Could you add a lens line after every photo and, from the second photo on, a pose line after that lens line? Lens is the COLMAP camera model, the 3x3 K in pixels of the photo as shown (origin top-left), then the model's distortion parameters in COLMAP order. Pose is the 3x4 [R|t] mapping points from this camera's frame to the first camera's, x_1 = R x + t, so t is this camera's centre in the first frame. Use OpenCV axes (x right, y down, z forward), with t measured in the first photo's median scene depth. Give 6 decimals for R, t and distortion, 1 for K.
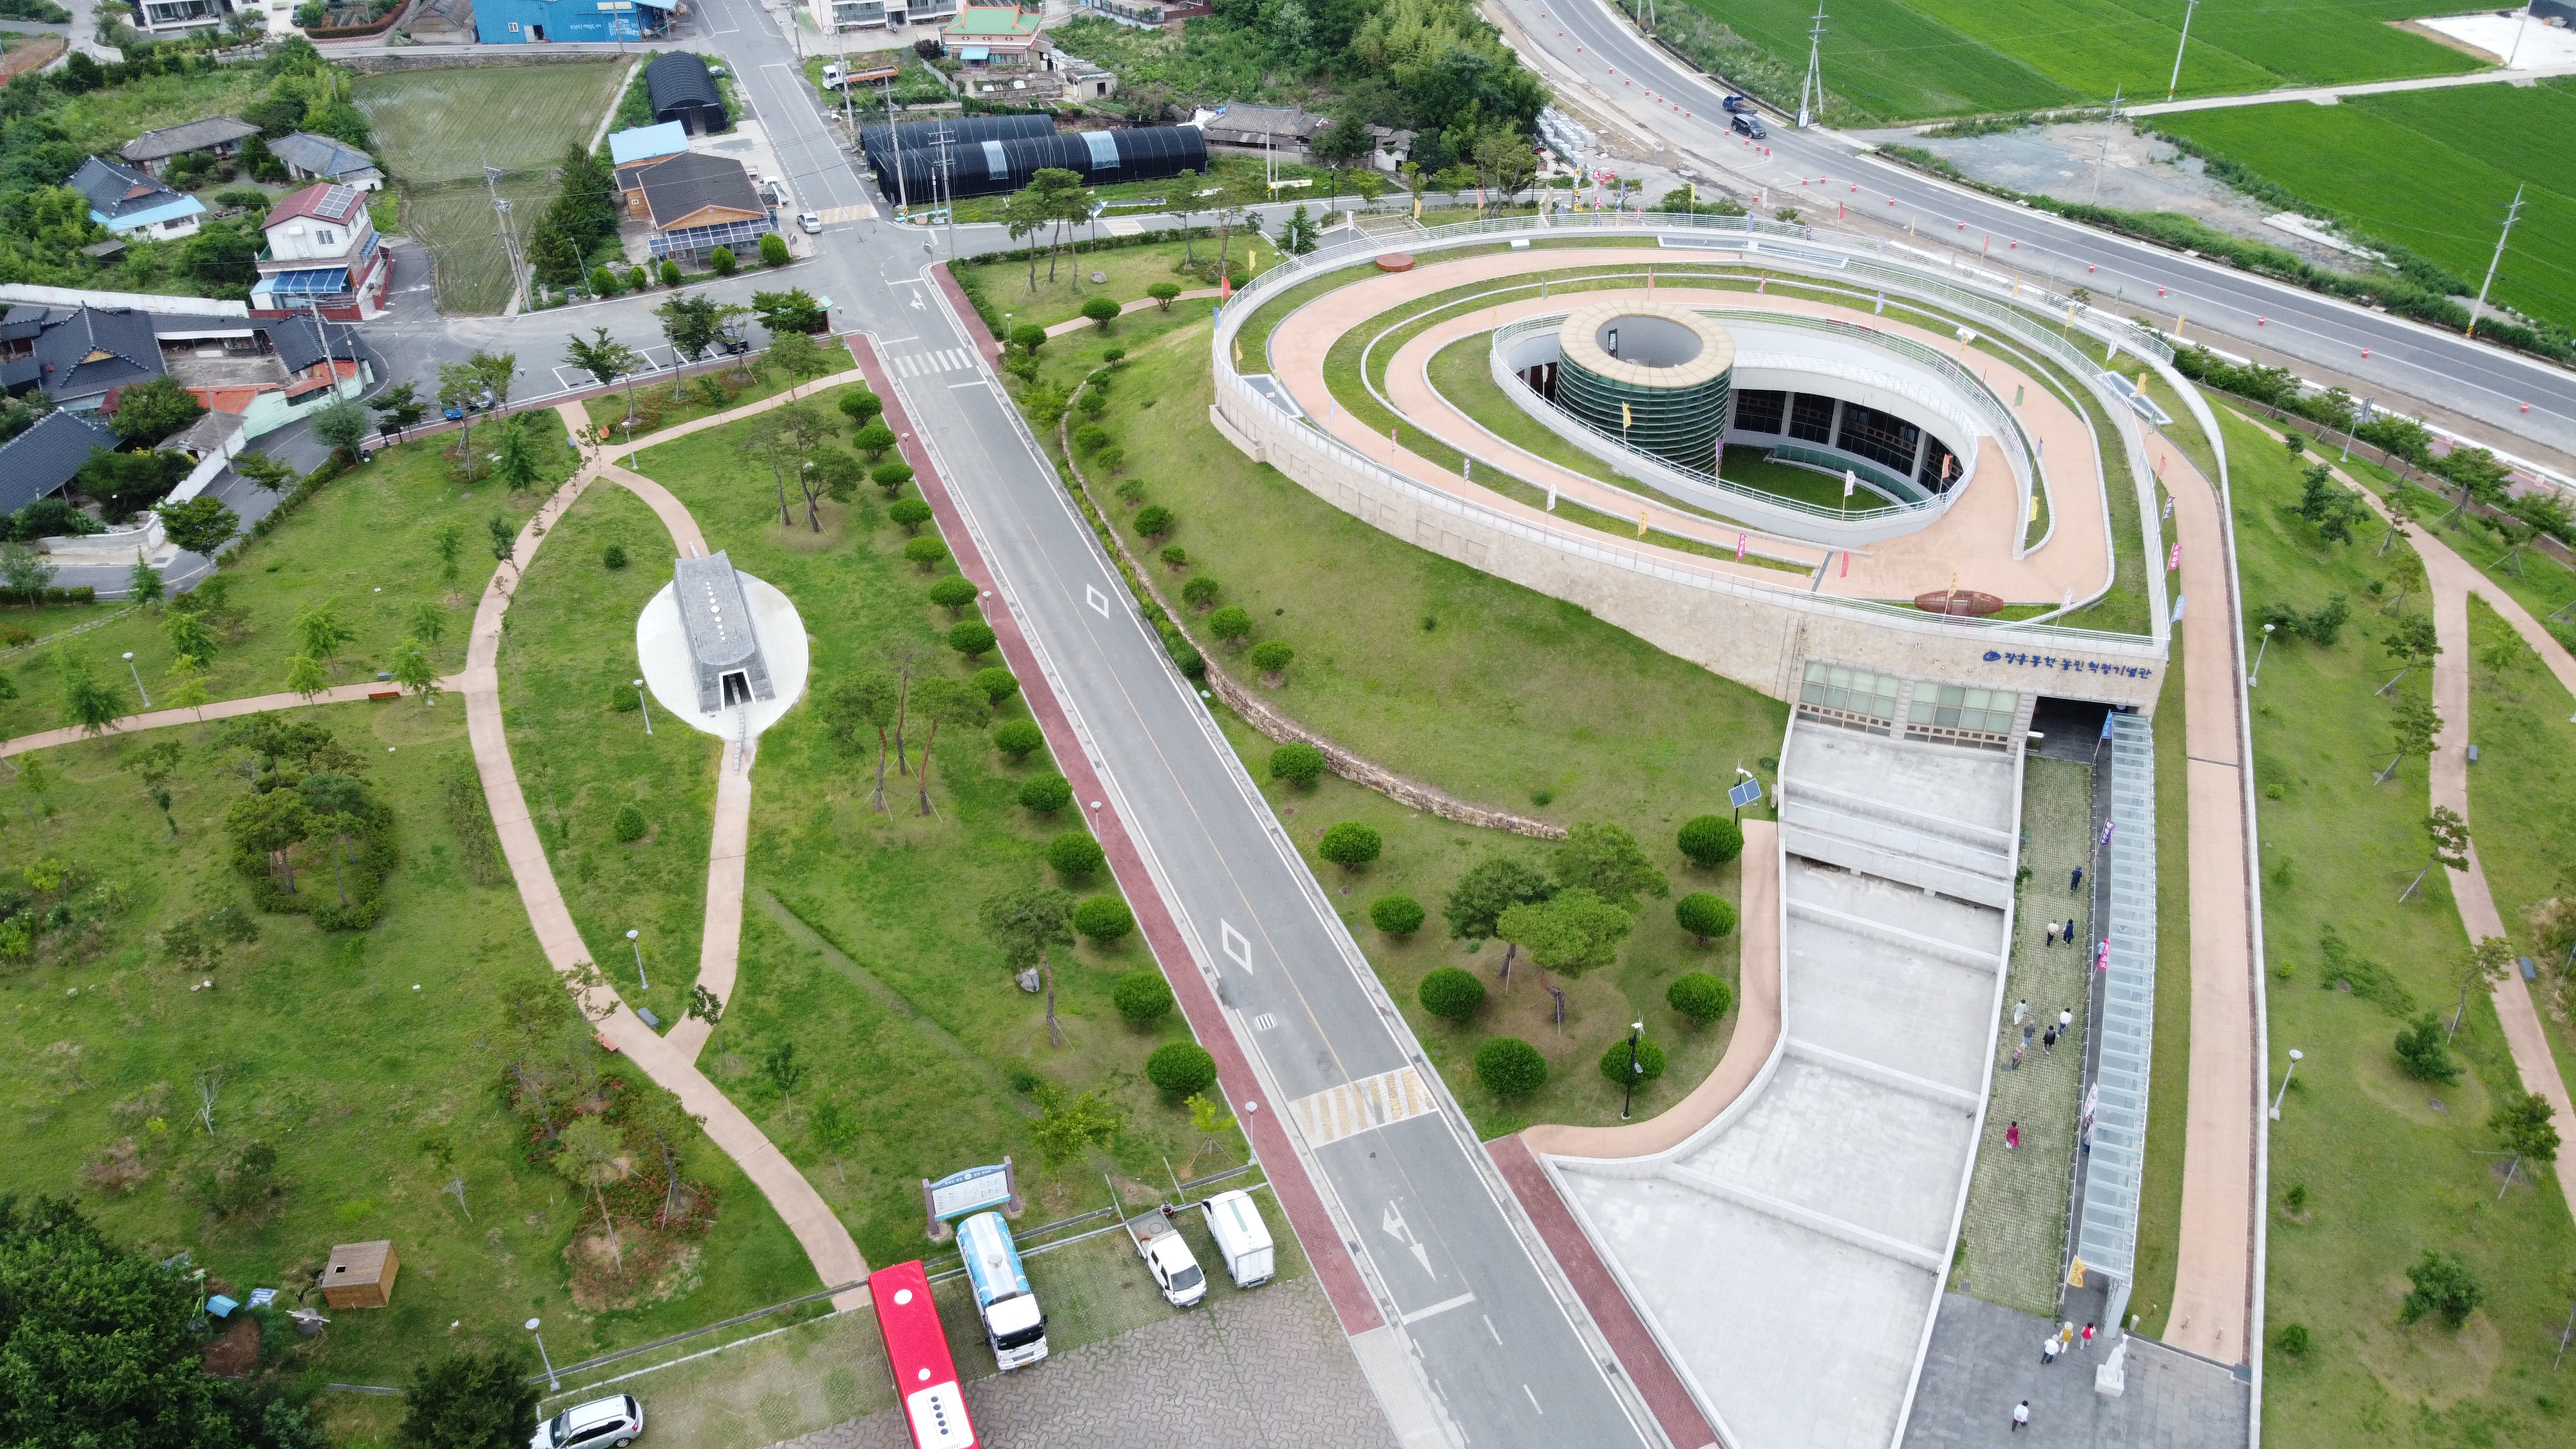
lens RADIAL K [[1929.1, 0, 1288.0], [0, 1929.1, 724.5], [0, 0, 1]] dist [-0.018147, 0.001792]
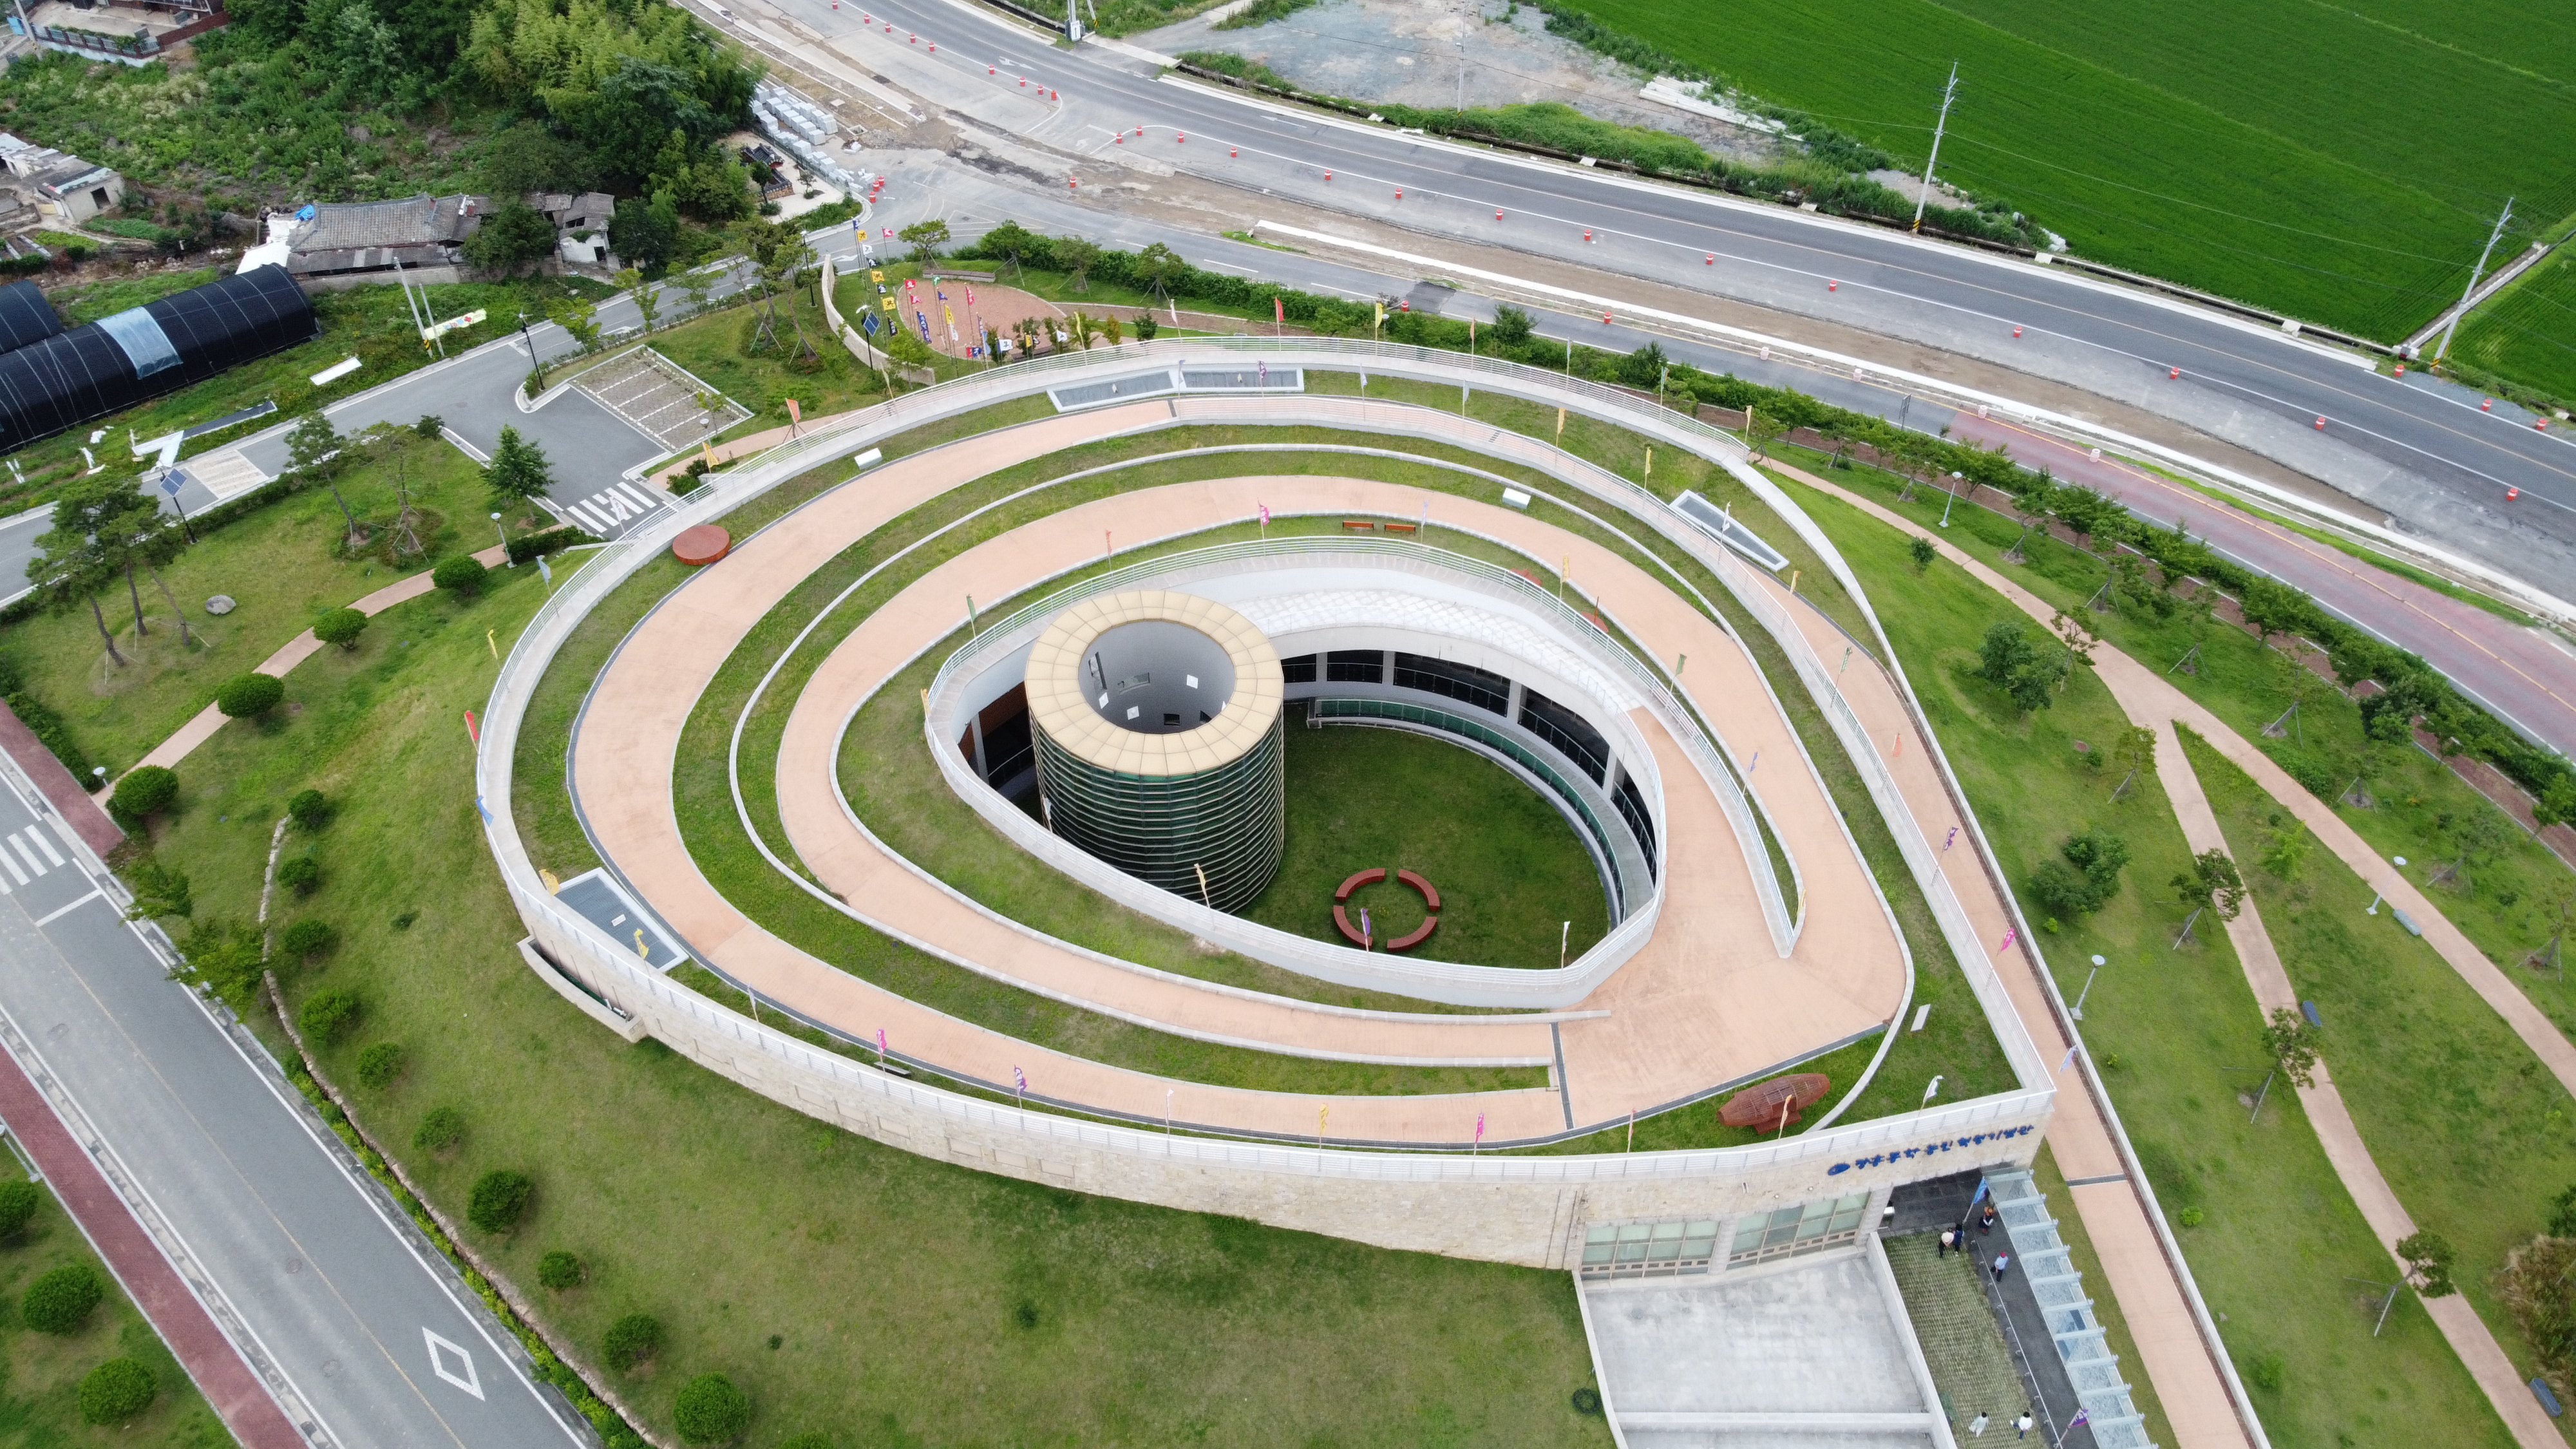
lens RADIAL K [[1929.1, 0, 1288.0], [0, 1929.1, 724.5], [0, 0, 1]] dist [-0.018147, 0.001792]
pose [[0.895682, -0.301728, 0.326672, 0.000453], [0.246465, 0.948271, 0.200095, -0.212314], [-0.370147, -0.098709, 0.923714, 0.240740]]
